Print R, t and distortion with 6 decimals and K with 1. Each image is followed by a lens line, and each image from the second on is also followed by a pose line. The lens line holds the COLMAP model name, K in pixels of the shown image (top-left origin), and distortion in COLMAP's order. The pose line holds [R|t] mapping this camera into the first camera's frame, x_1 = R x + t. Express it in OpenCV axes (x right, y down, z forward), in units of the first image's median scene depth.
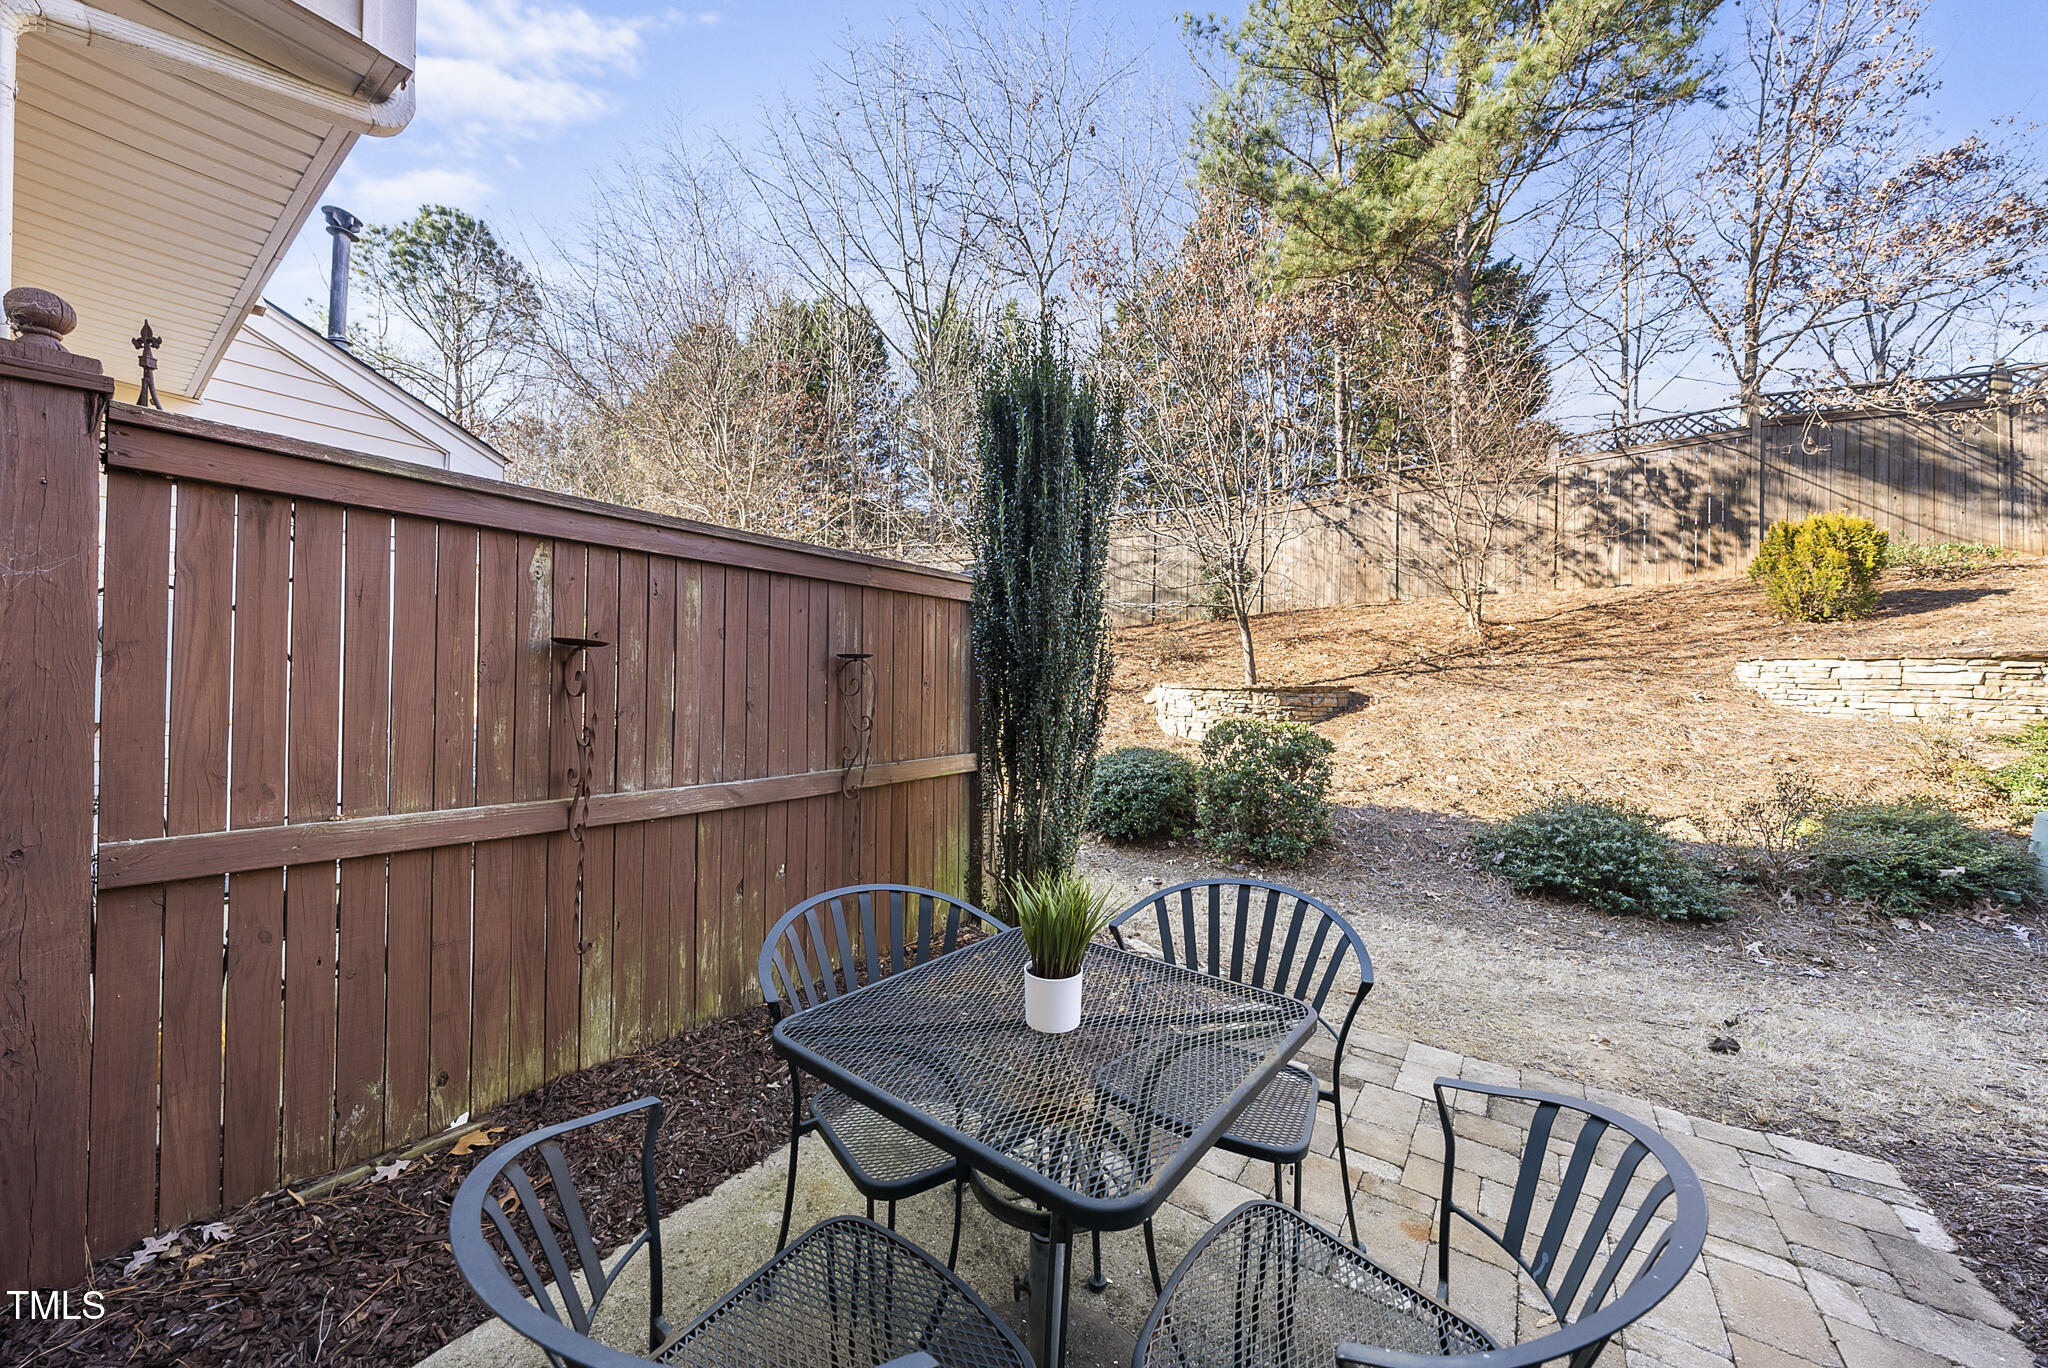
lens RADIAL K [[718.1, 0, 1032.0], [0, 718.1, 692.5], [0, 0, 1]] dist [-0.001316, -0.000059]
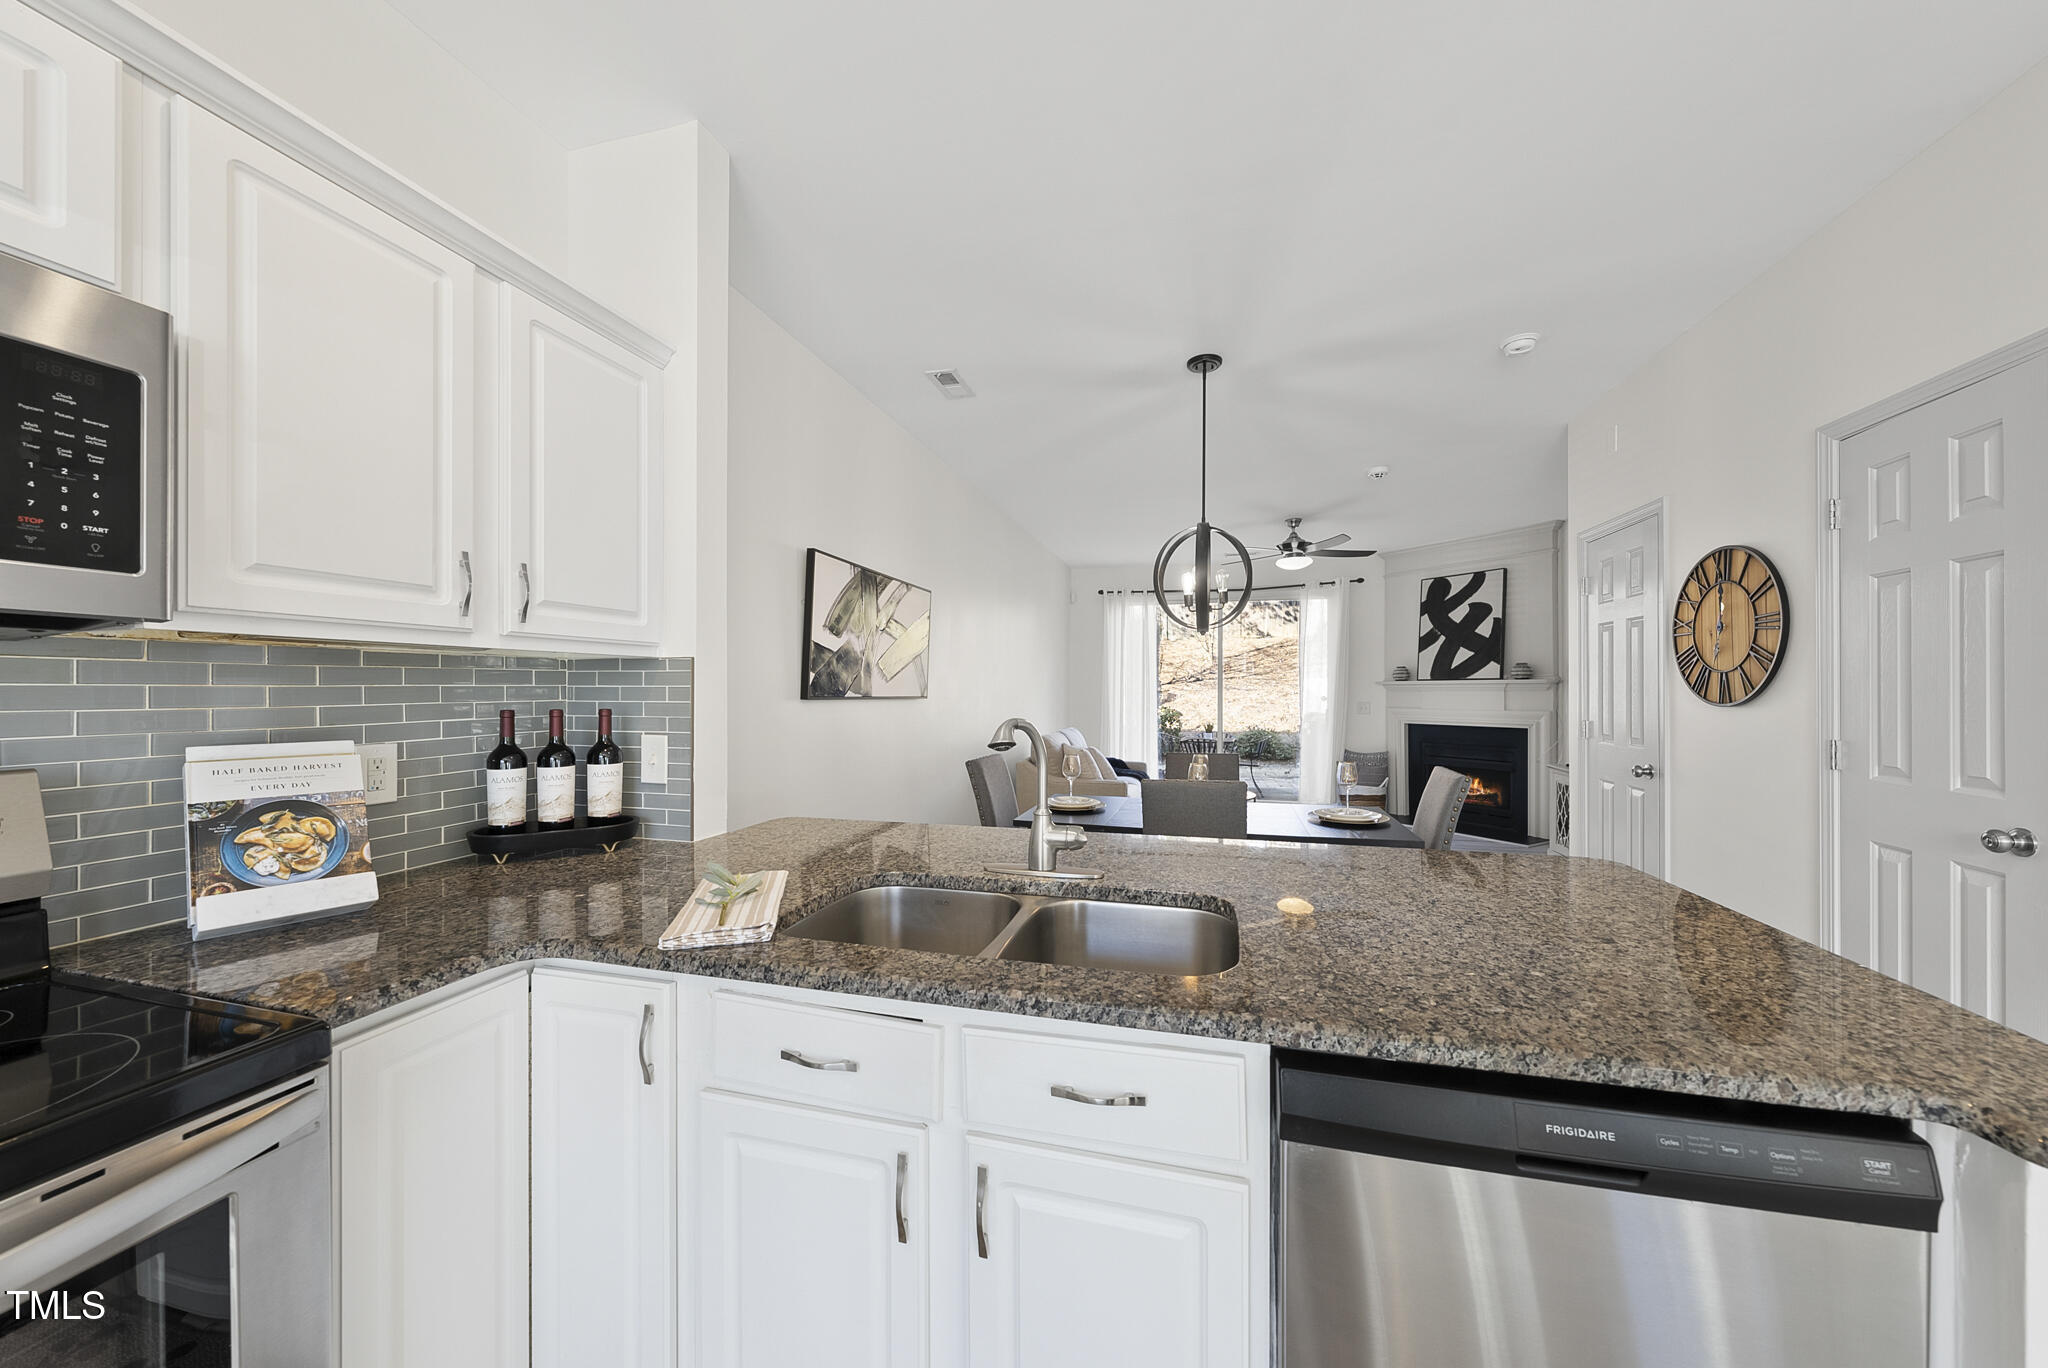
lens RADIAL K [[704.7, 0, 1028.2], [0, 704.7, 690.5], [0, 0, 1]] dist [-0.002953, -0.000035]
pose [[0.937948, -0.016685, 0.346374, -0.857394], [0.015374, 0.999860, 0.006533, -0.033620], [-0.346434, -0.000802, 0.938074, -1.062360]]
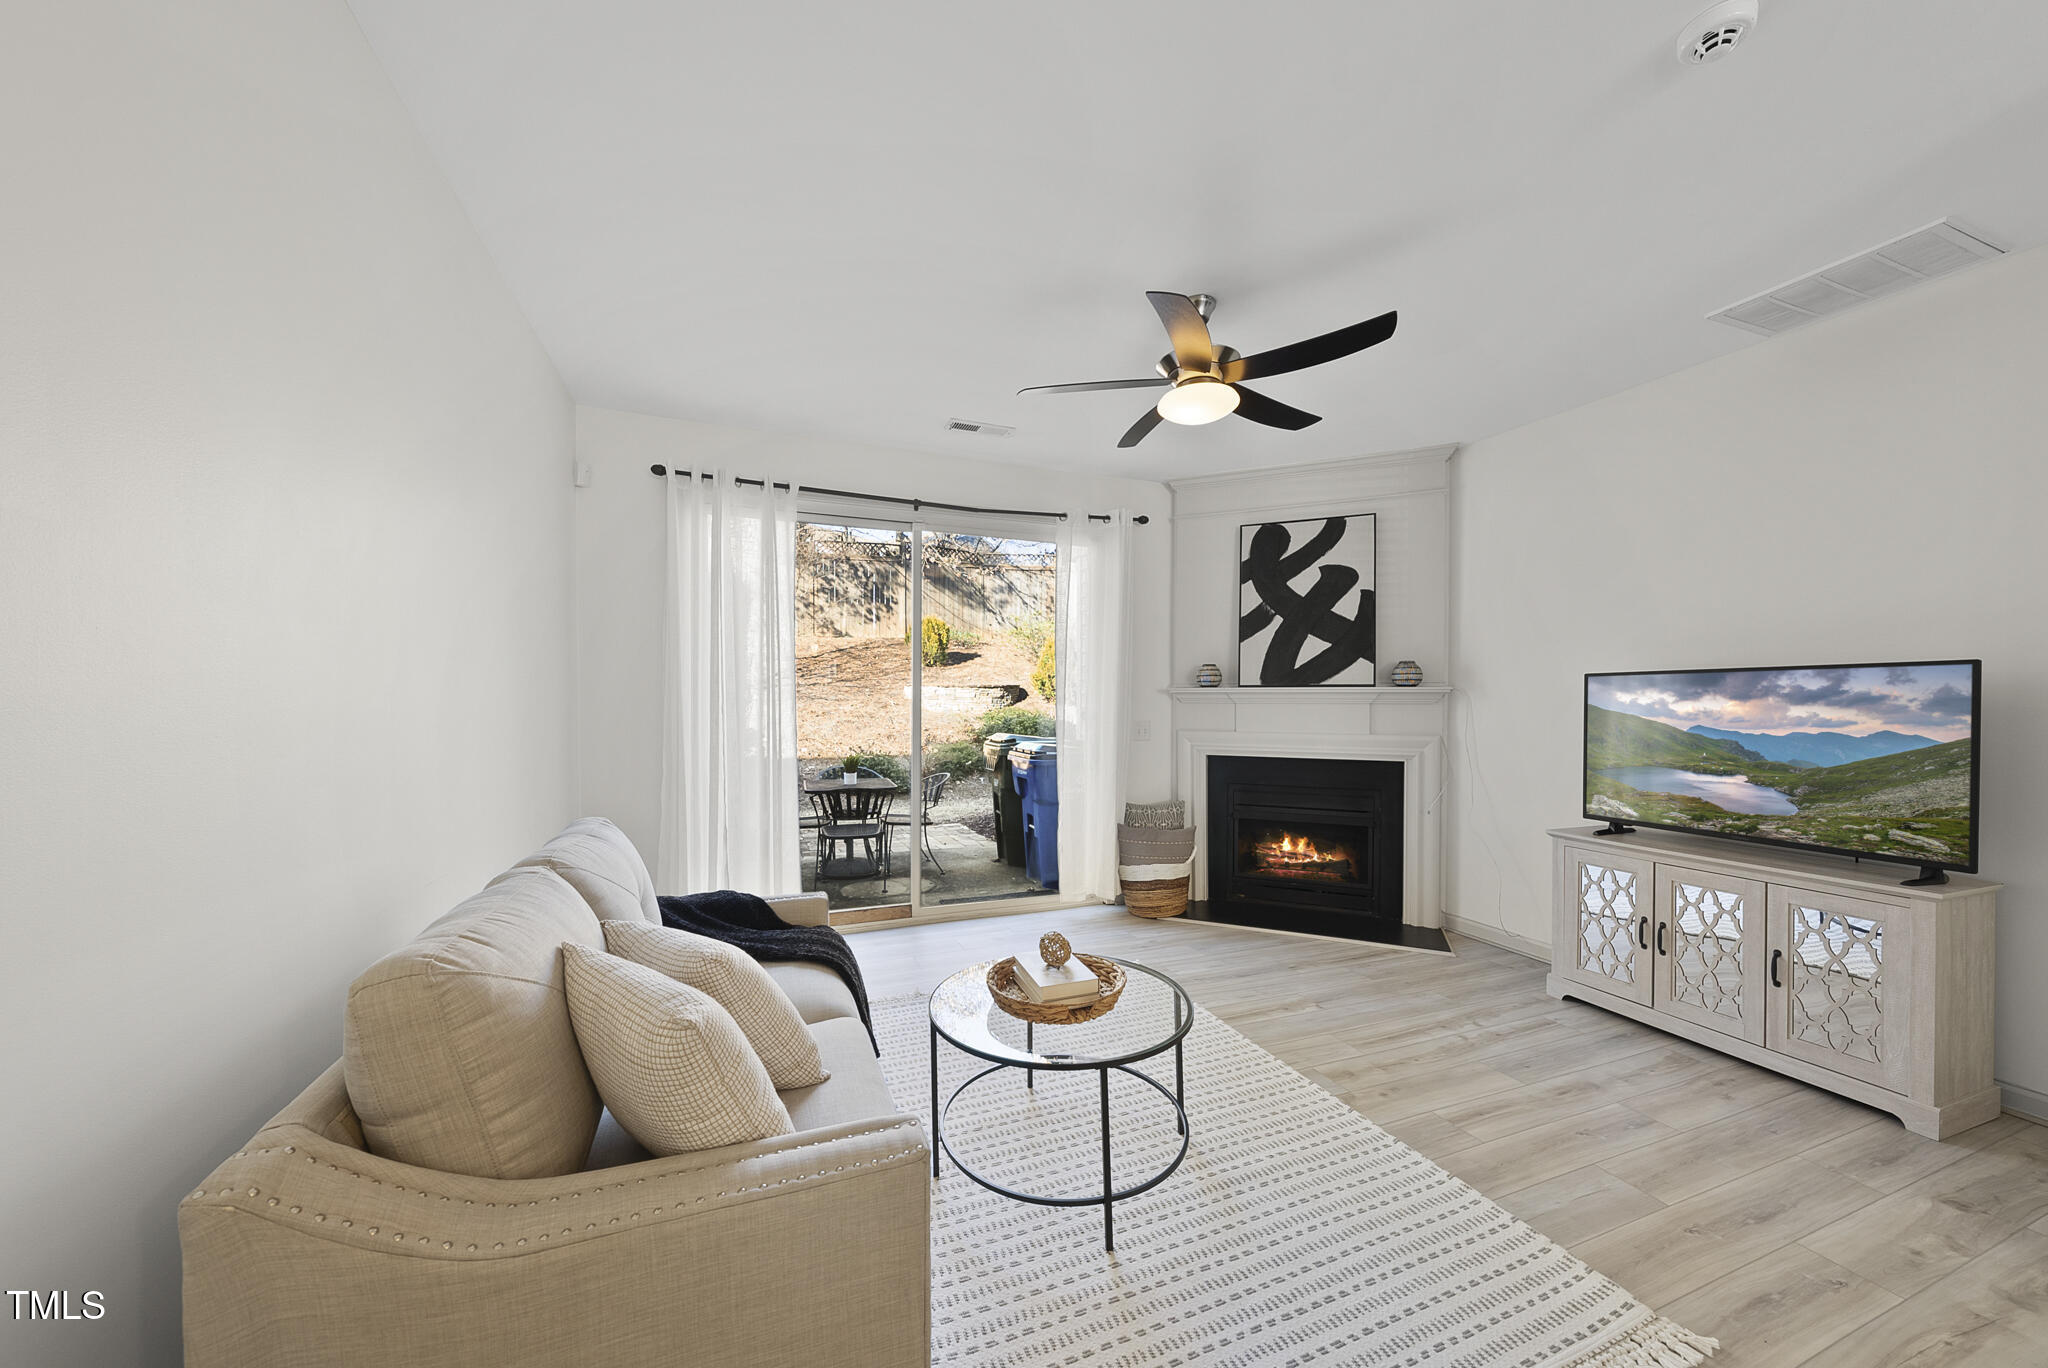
lens RADIAL K [[709.9, 0, 1023.1], [0, 709.9, 723.3], [0, 0, 1]] dist [-0.002278, -0.000066]
pose [[0.549924, -0.041575, 0.834179, -0.605767], [0.004336, 0.998889, 0.046926, -0.030892], [-0.835204, -0.022189, 0.549493, -0.466078]]
